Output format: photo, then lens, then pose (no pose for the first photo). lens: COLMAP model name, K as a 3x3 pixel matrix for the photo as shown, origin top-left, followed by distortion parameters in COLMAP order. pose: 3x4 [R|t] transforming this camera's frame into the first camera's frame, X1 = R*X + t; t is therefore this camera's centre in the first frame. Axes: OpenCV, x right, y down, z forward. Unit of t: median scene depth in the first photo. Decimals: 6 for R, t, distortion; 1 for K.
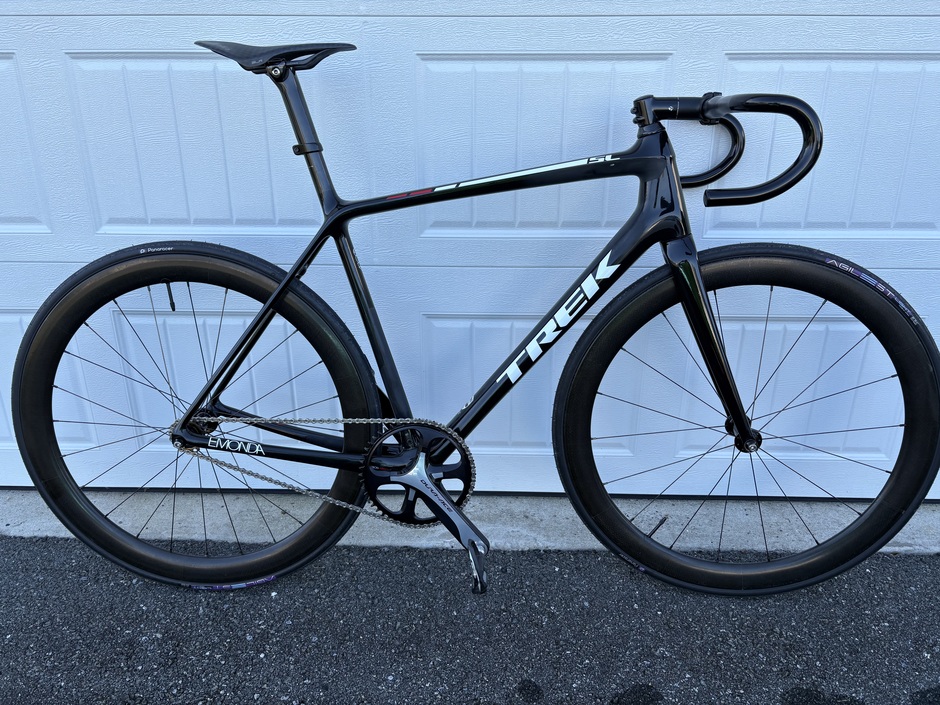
lens RADIAL K [[731.2, 0, 469.1], [0, 731.2, 357.4], [0, 0, 1]] dist [0.004512, -0.011091]
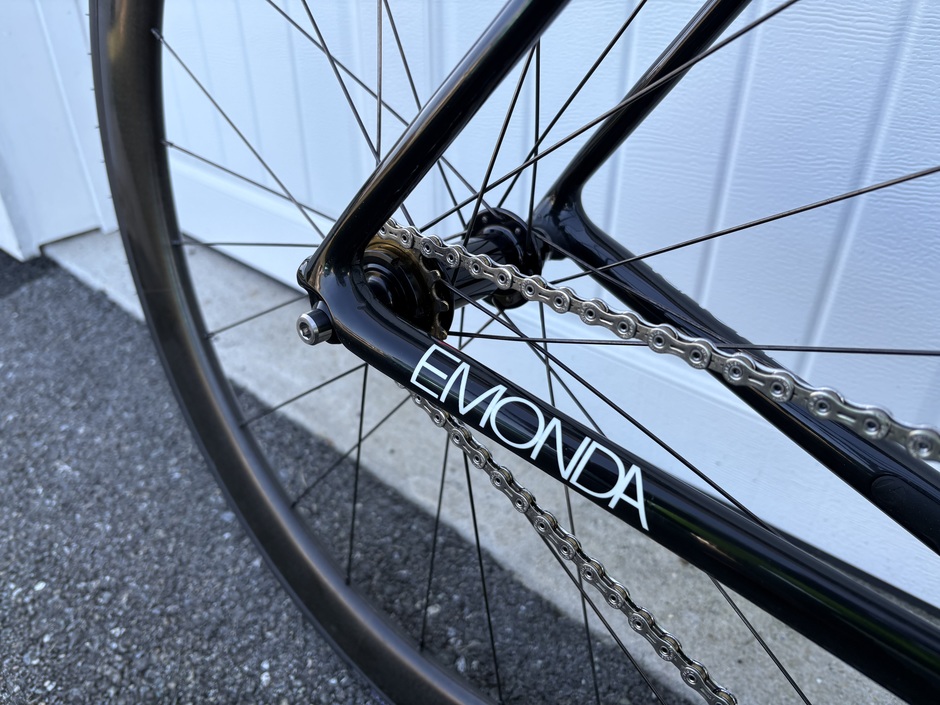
lens RADIAL K [[731.2, 0, 473.7], [0, 731.2, 354.3], [0, 0, 1]] dist [0.004512, -0.011091]
pose [[0.771837, 0.354840, -0.527594, -0.232181], [-0.237986, 0.930696, 0.277793, 0.051287], [0.589601, -0.088851, 0.802792, 0.831944]]
